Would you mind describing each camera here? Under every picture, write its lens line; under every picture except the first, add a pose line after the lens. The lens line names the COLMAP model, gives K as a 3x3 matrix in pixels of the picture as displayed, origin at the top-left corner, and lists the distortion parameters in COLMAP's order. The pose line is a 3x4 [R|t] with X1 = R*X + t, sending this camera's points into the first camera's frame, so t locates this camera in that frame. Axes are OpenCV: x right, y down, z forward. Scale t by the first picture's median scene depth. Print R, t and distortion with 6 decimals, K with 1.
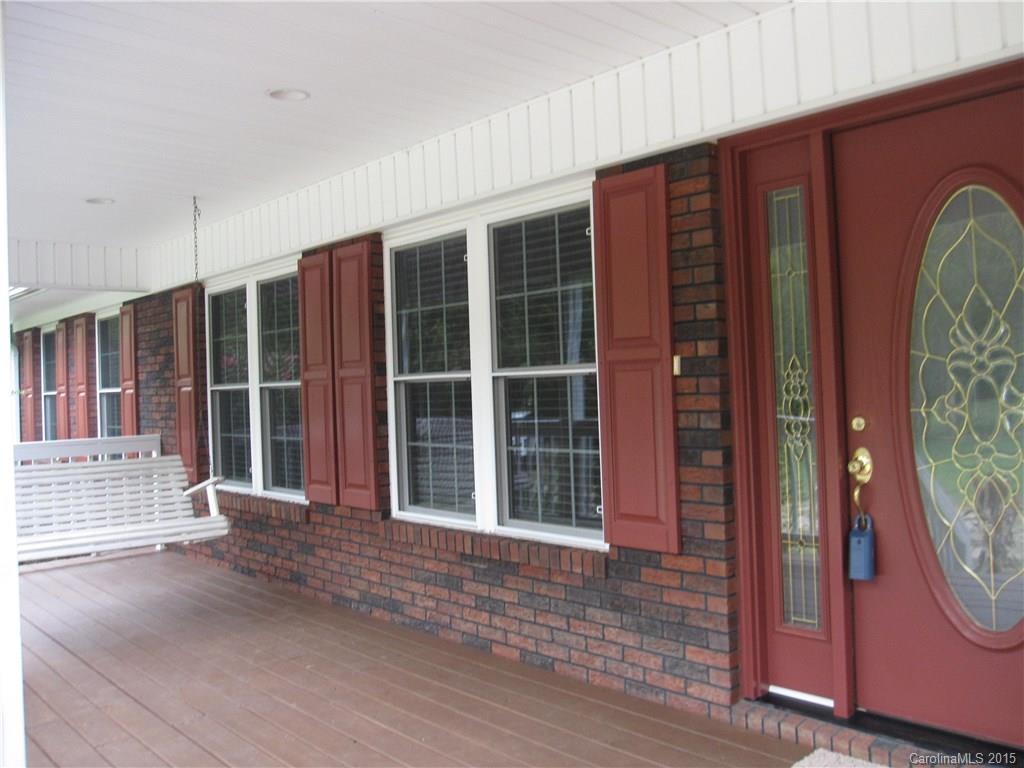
lens RADIAL K [[840.2, 0, 512.5], [0, 840.2, 377.7], [0, 0, 1]] dist [-0.083656, 0.014296]
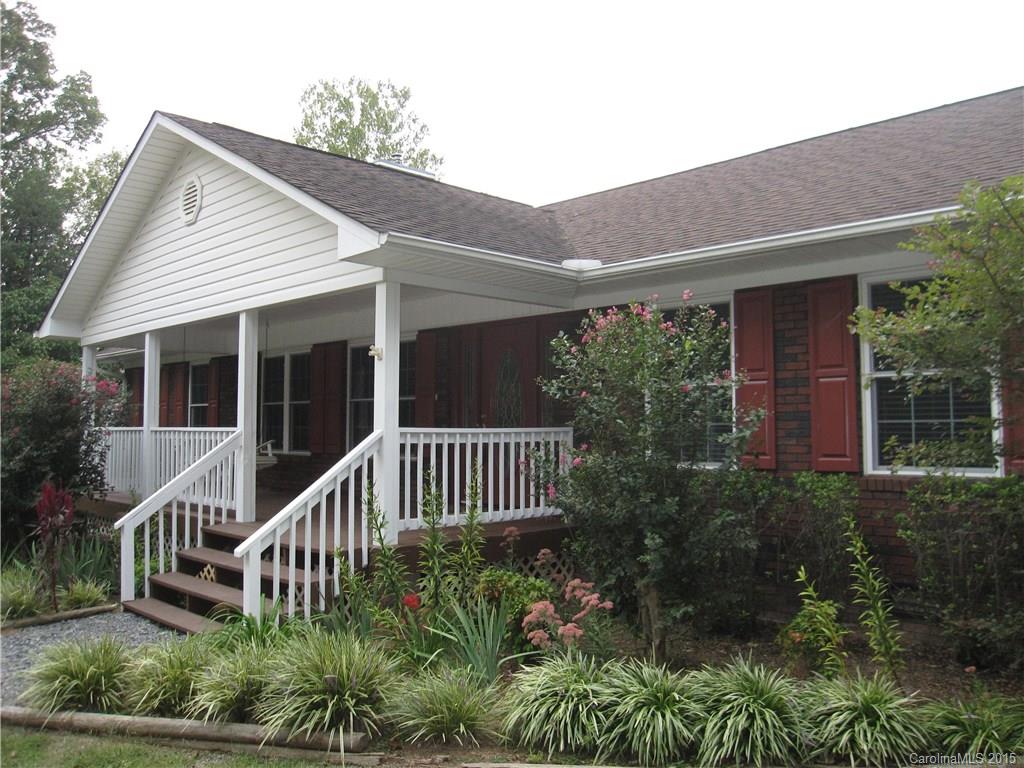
lens RADIAL K [[840.2, 0, 512.9], [0, 840.2, 382.4], [0, 0, 1]] dist [-0.083656, 0.014296]
pose [[0.999247, 0.032624, 0.020980, 0.275484], [-0.031707, 0.998588, -0.042623, 0.036304], [-0.022341, 0.041925, 0.998871, -1.423619]]
